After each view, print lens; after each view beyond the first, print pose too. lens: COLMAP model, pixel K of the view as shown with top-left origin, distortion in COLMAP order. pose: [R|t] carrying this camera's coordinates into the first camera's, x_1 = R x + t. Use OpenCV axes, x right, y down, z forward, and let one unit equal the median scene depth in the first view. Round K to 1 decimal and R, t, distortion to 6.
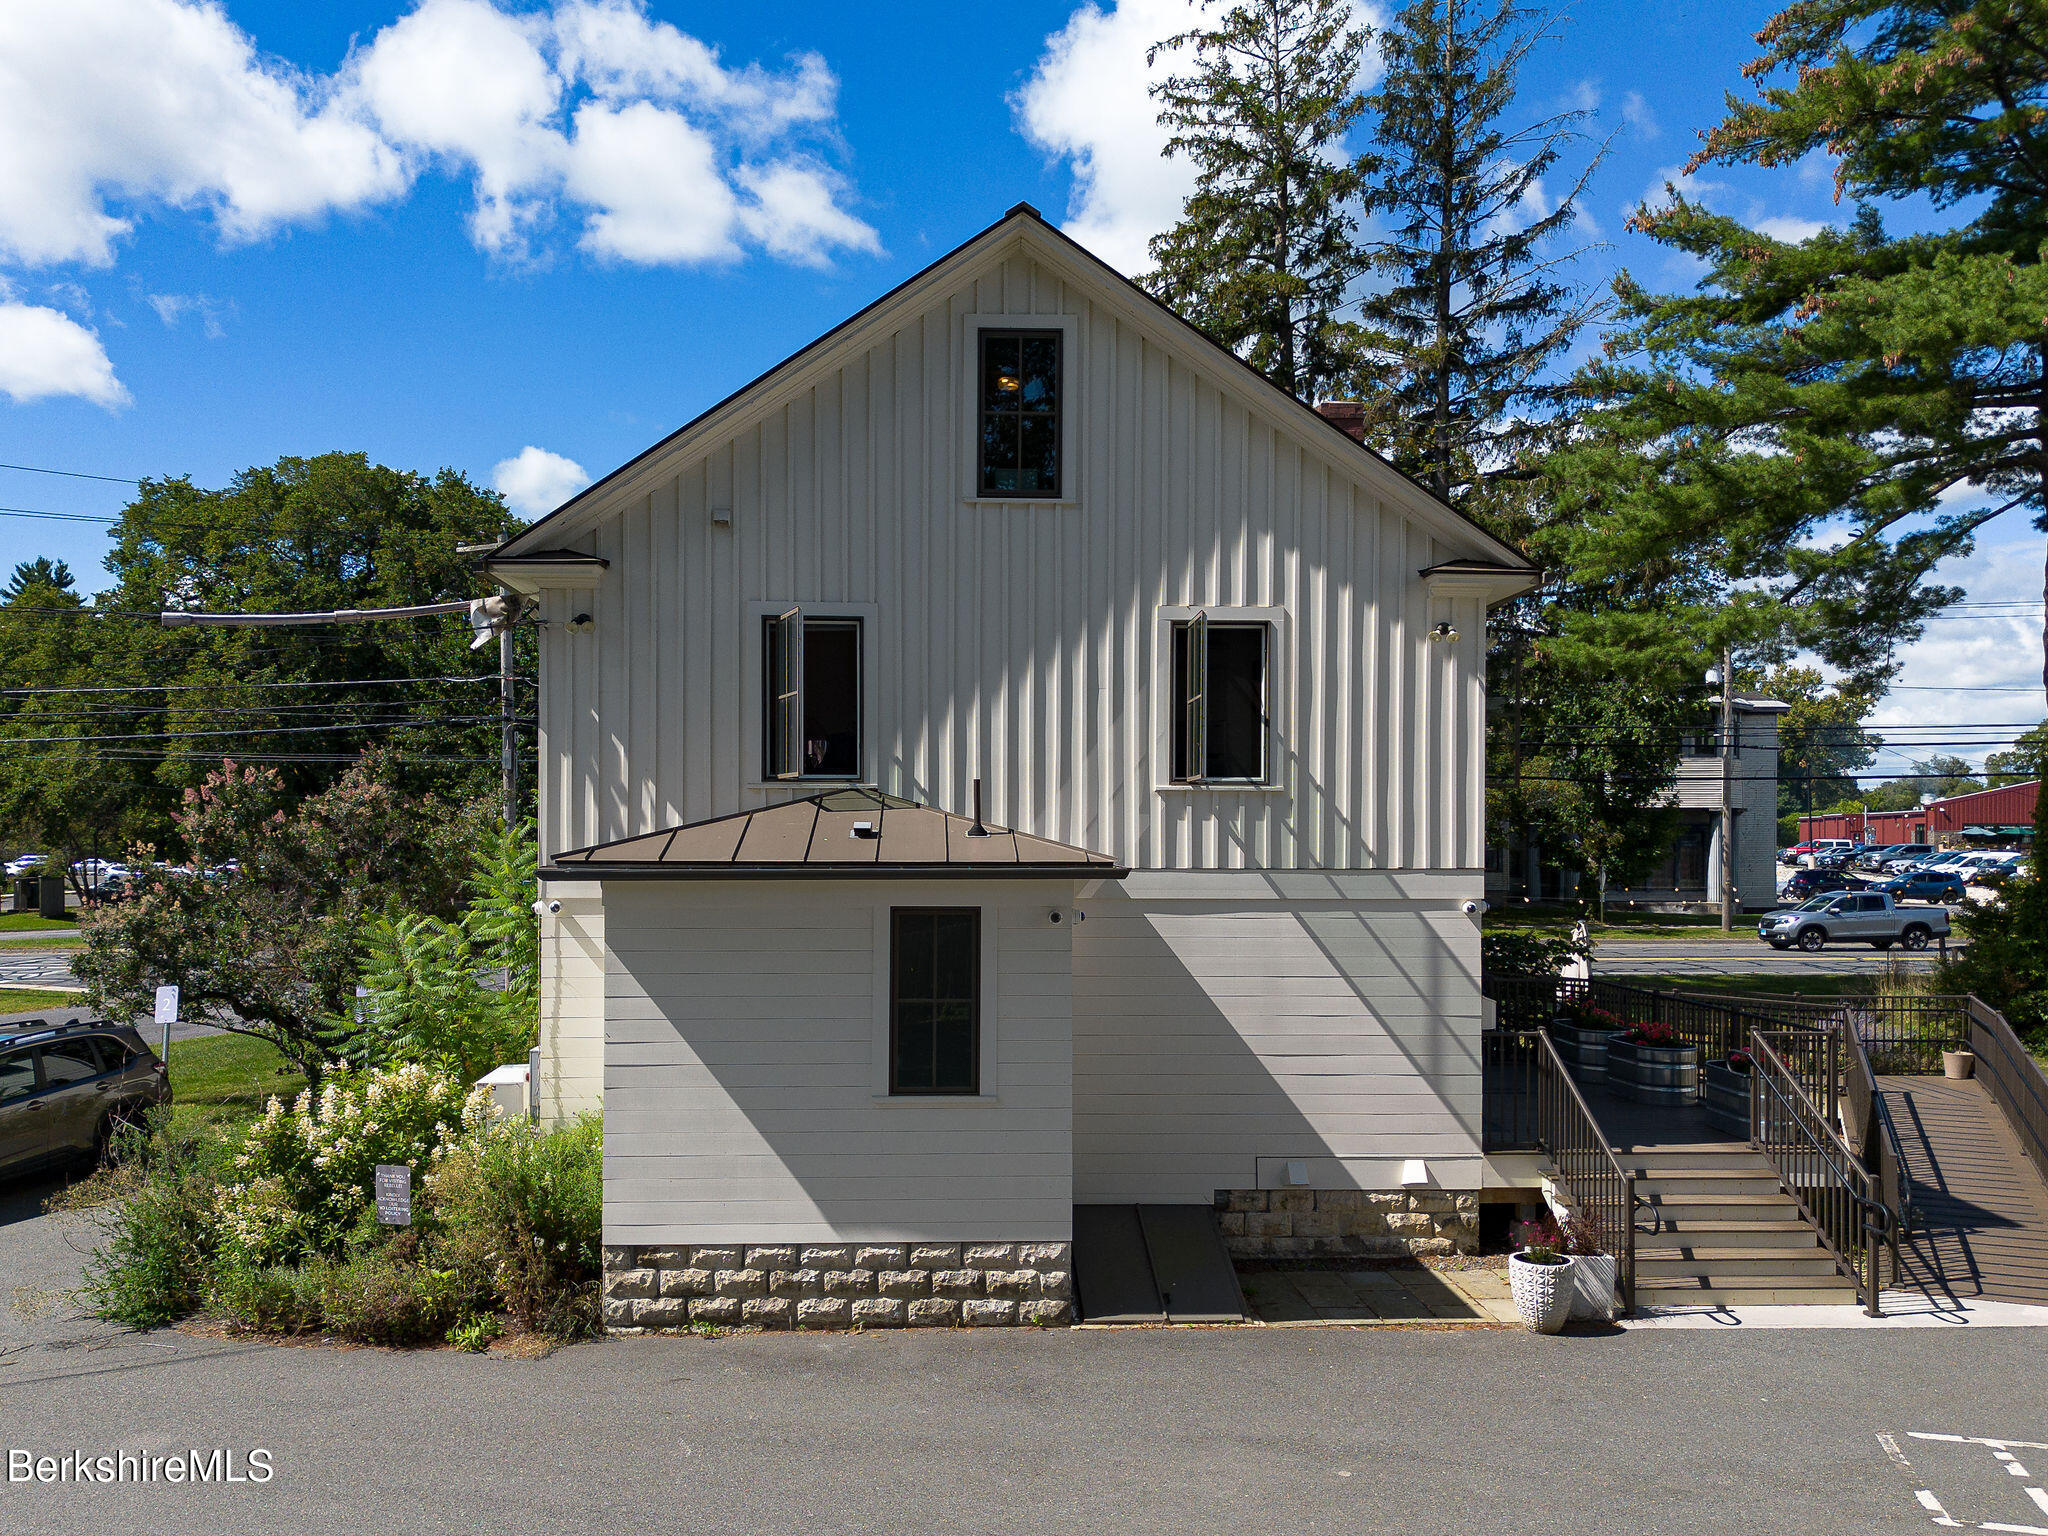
lens RADIAL K [[1649.3, 0, 1015.7], [0, 1649.3, 847.2], [0, 0, 1]] dist [0.071026, -0.076698]
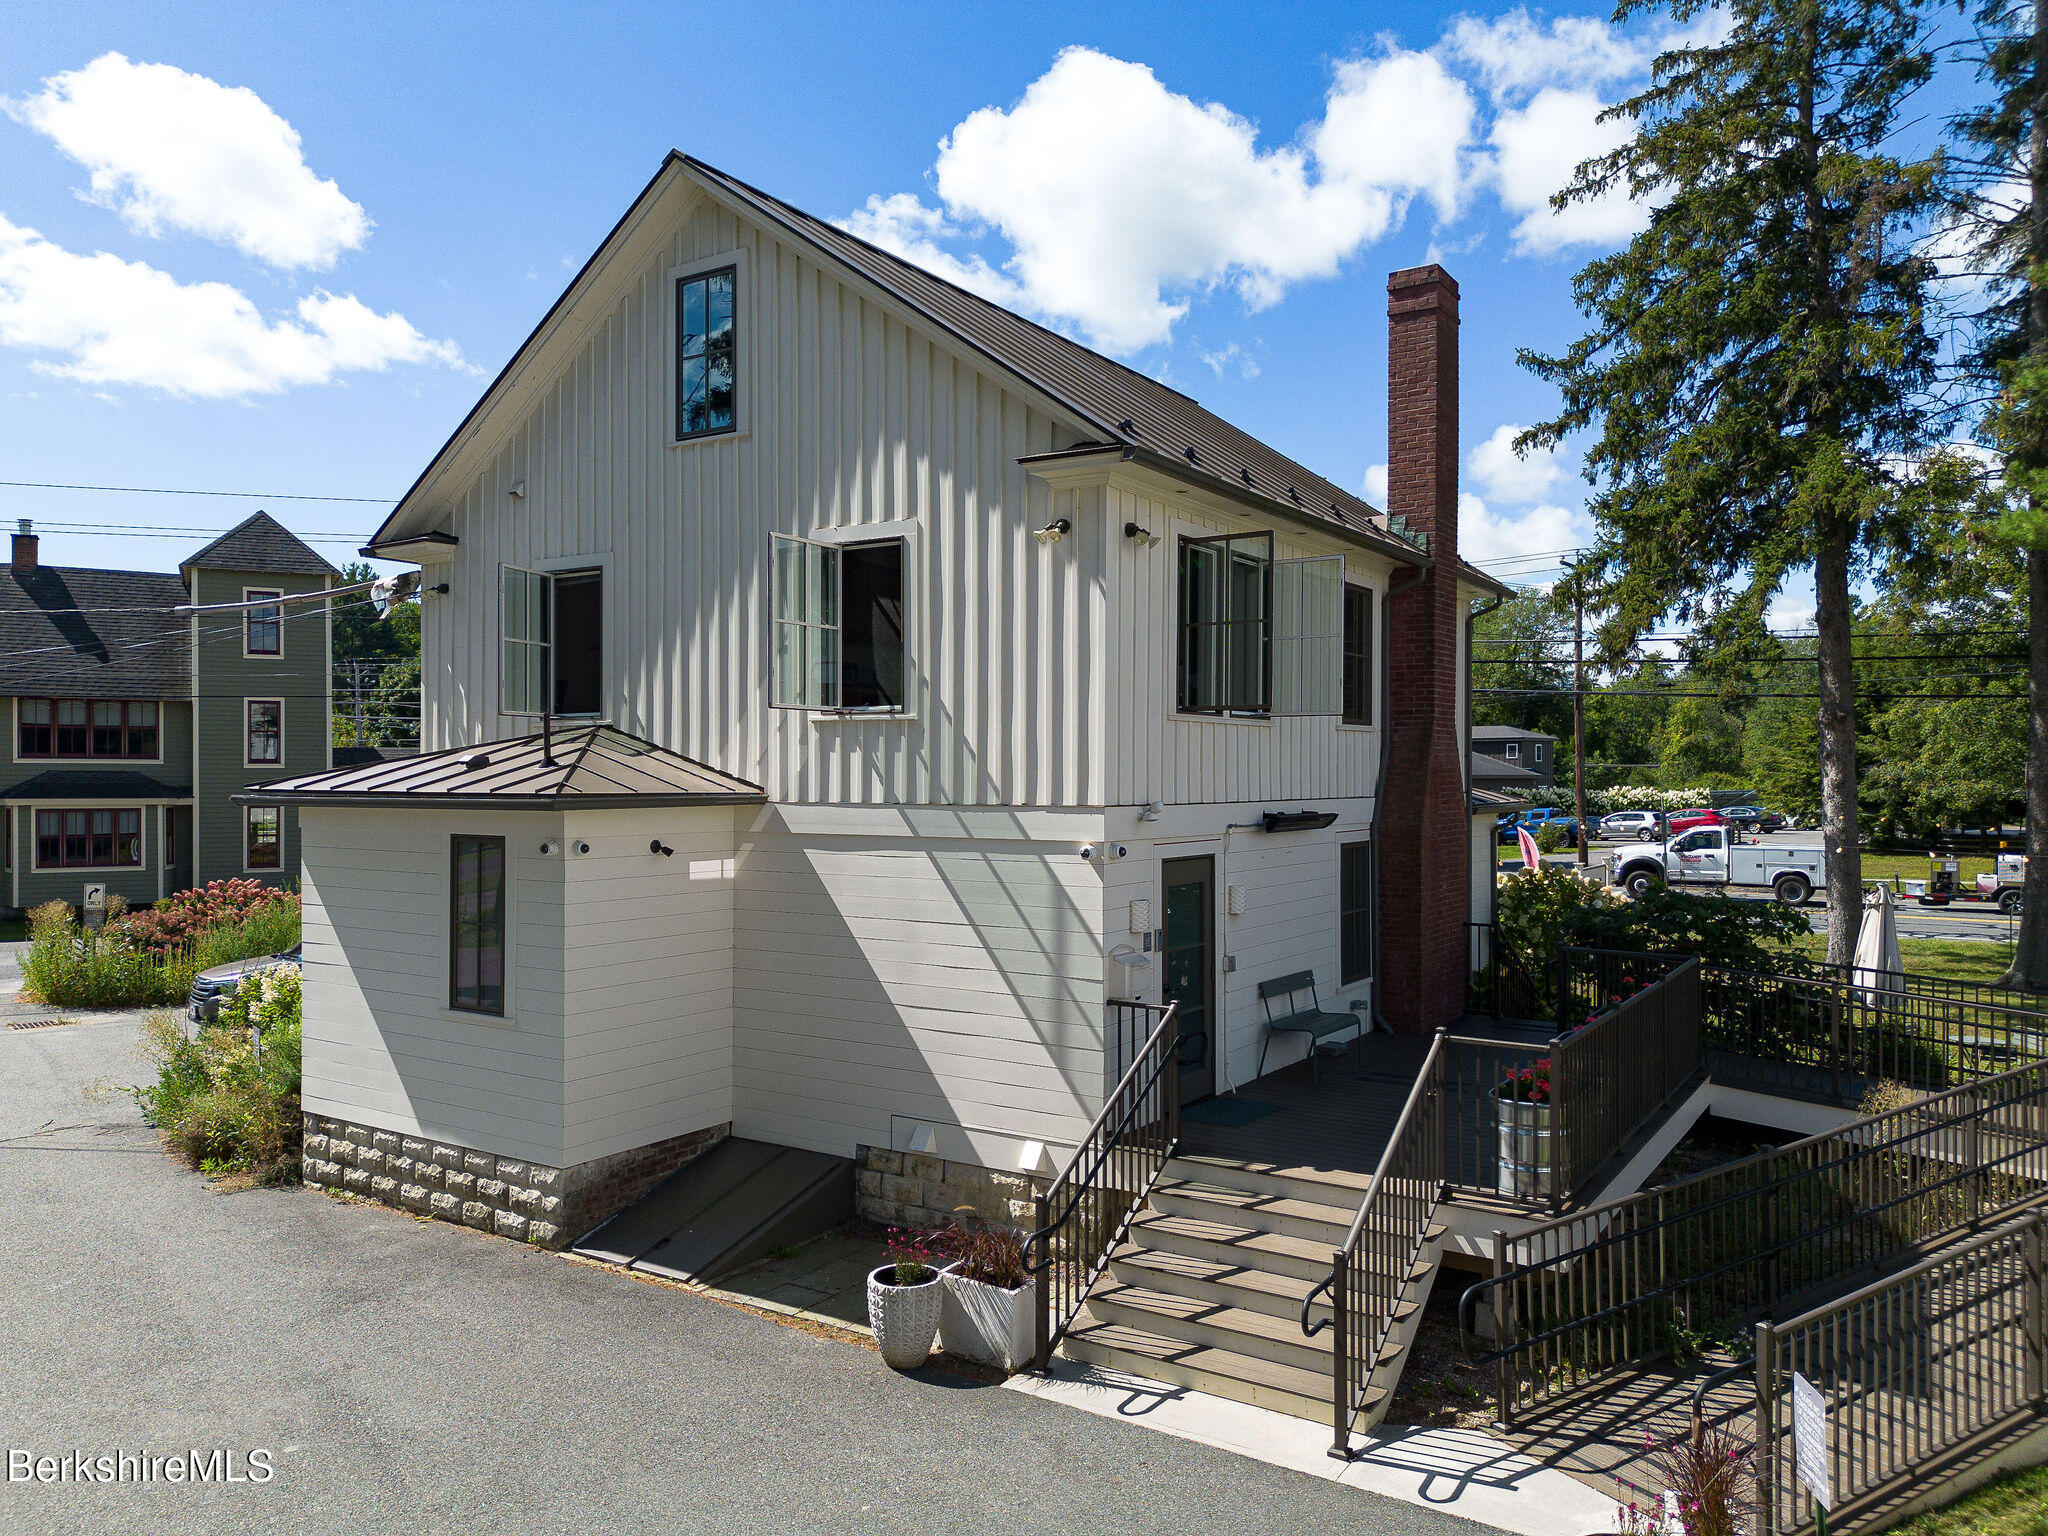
lens RADIAL K [[1448.0, 0, 1036.1], [0, 1448.0, 769.5], [0, 0, 1]] dist [0.055972, -0.047252]
pose [[0.811045, -0.002157, -0.584979, 0.689479], [-0.003116, 0.999963, -0.008006, 0.000243], [0.584975, 0.008316, 0.811009, 0.386724]]
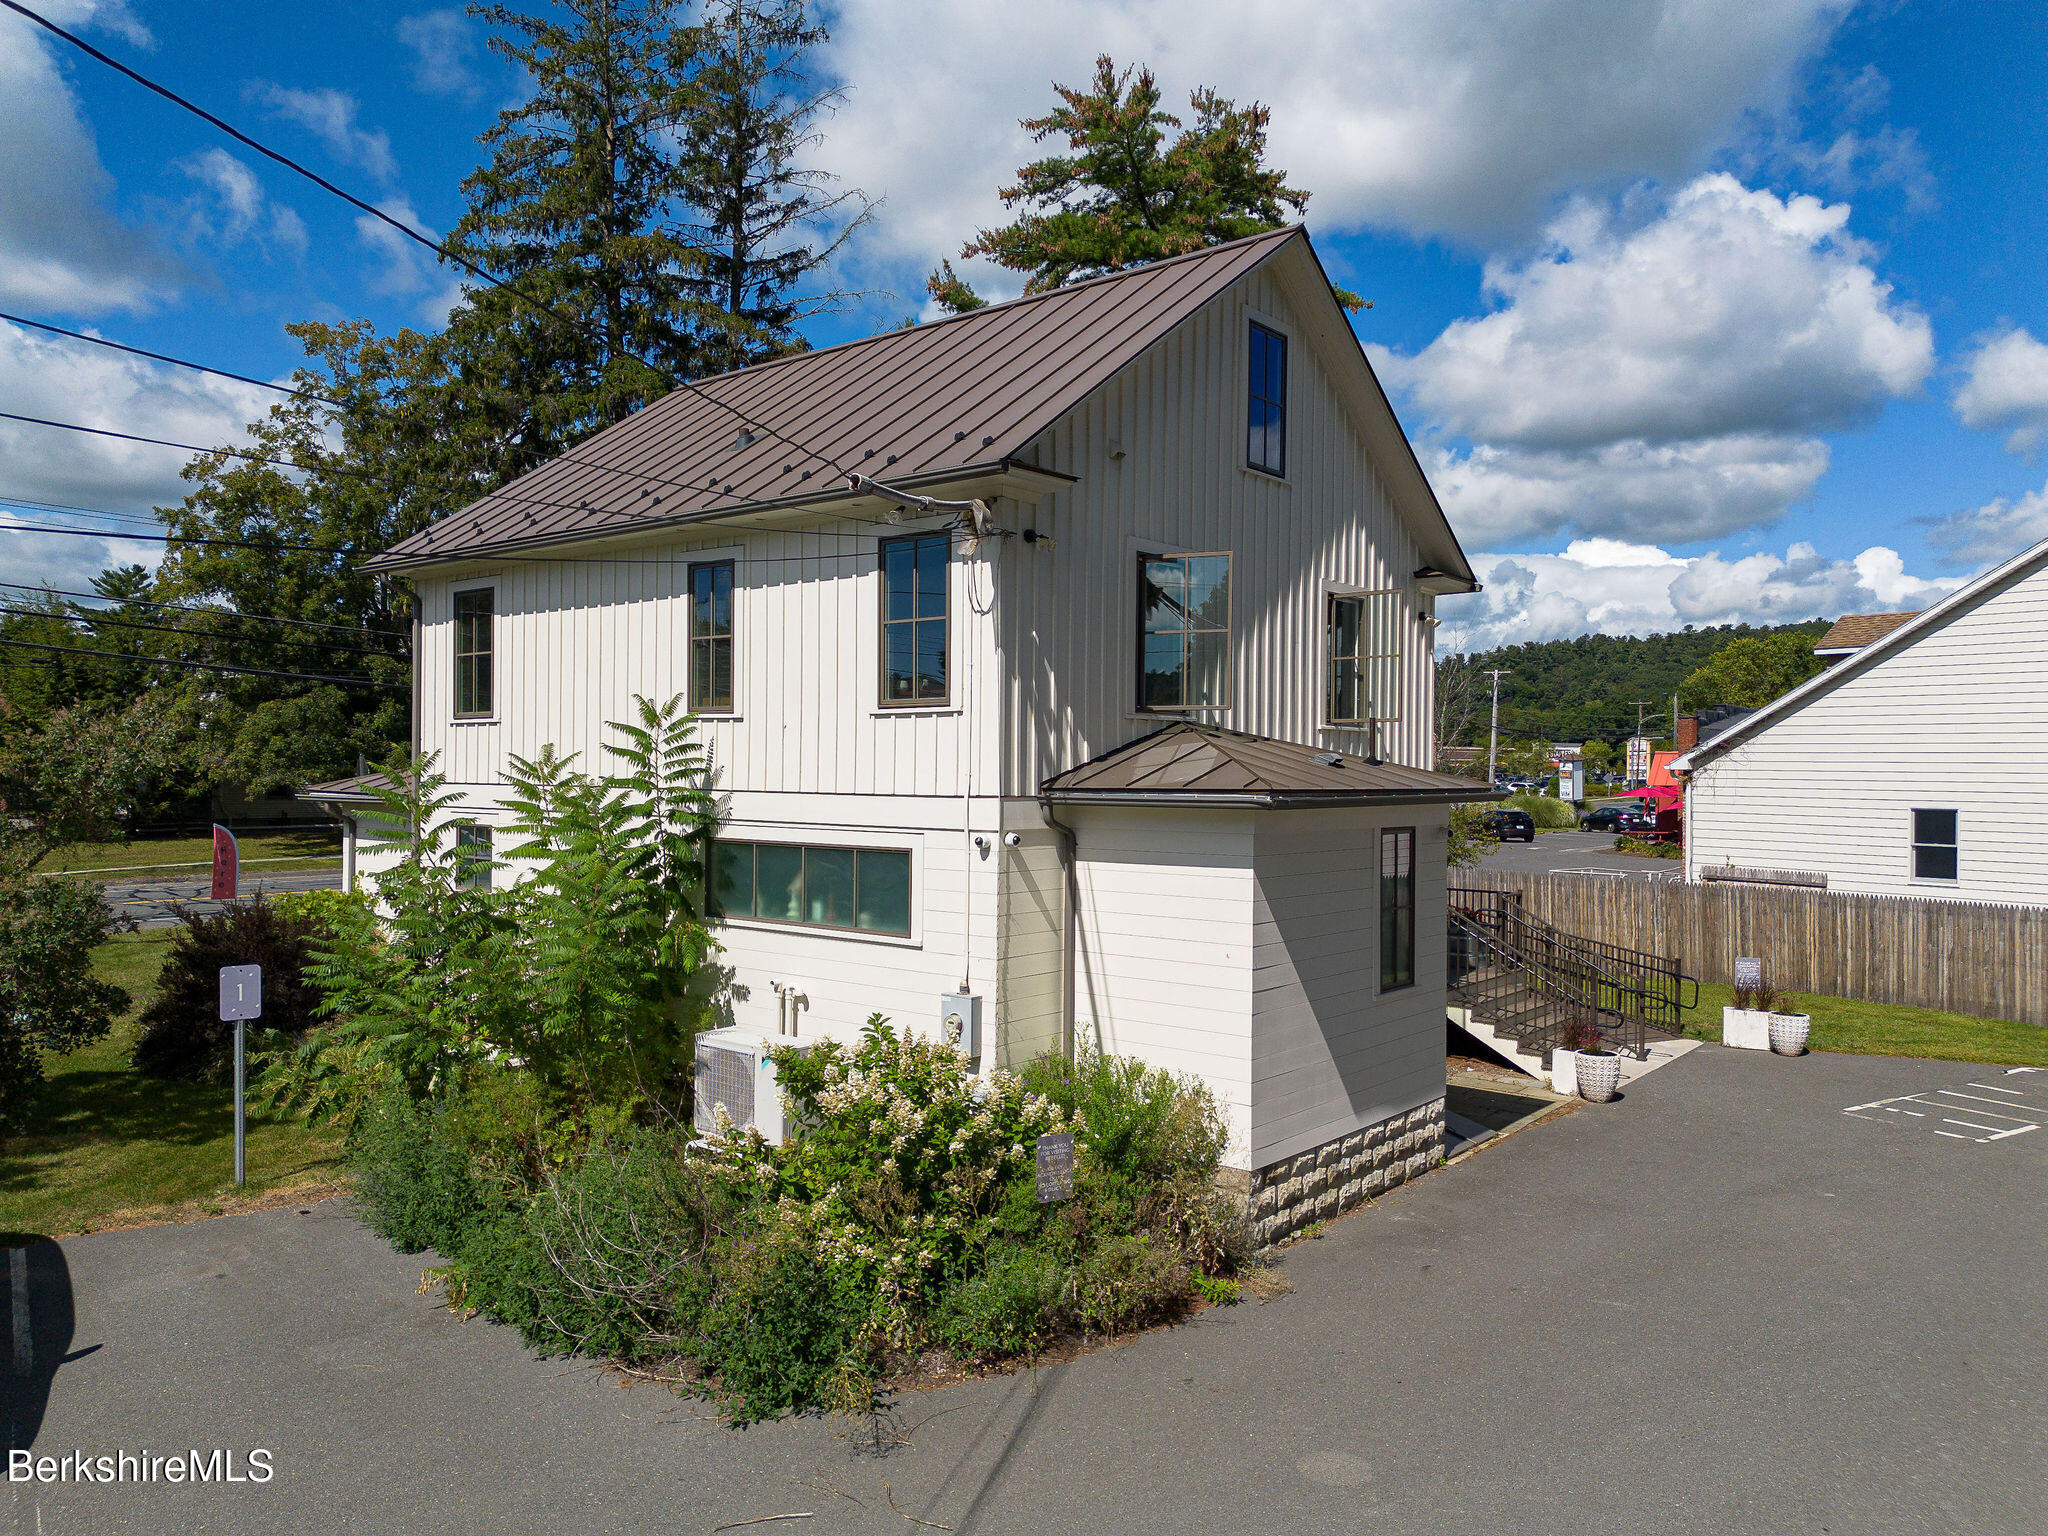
lens RADIAL K [[1448.0, 0, 1036.1], [0, 1448.0, 769.5], [0, 0, 1]] dist [0.055972, -0.047252]
pose [[0.670334, 0.002567, 0.742055, -0.852456], [0.000029, 0.999994, -0.003485, -0.000904], [-0.742059, 0.002358, 0.670330, 0.434478]]
